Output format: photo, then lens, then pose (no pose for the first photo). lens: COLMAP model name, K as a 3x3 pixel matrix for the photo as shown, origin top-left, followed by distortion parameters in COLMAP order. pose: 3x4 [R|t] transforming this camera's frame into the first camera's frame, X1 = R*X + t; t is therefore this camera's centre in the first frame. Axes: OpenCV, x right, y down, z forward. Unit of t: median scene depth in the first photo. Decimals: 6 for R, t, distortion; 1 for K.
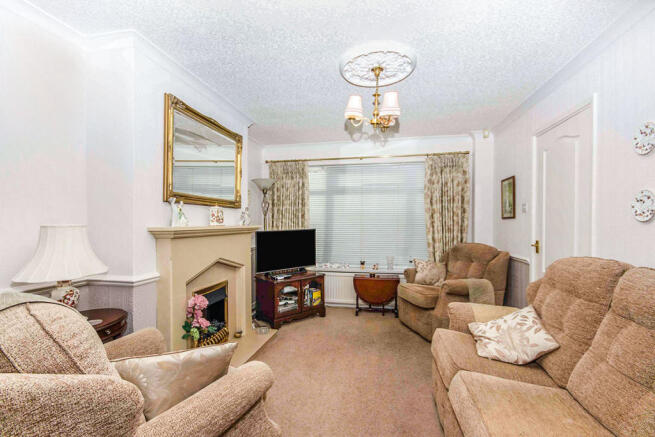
lens RADIAL K [[296.4, 0, 330.0], [0, 296.4, 223.0], [0, 0, 1]] dist [0.000345, -0.000120]
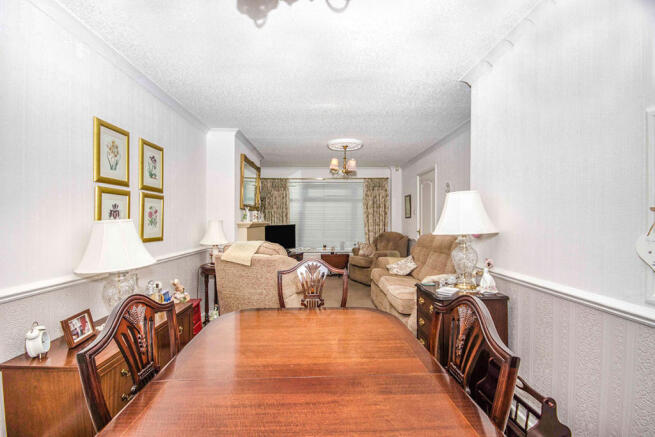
lens RADIAL K [[296.4, 0, 327.3], [0, 296.4, 218.2], [0, 0, 1]] dist [0.000345, -0.000120]
pose [[0.976788, 0.000762, 0.214206, -0.233721], [0.001793, 0.999930, -0.011734, 0.006742], [-0.214199, 0.011846, 0.976718, -0.574350]]
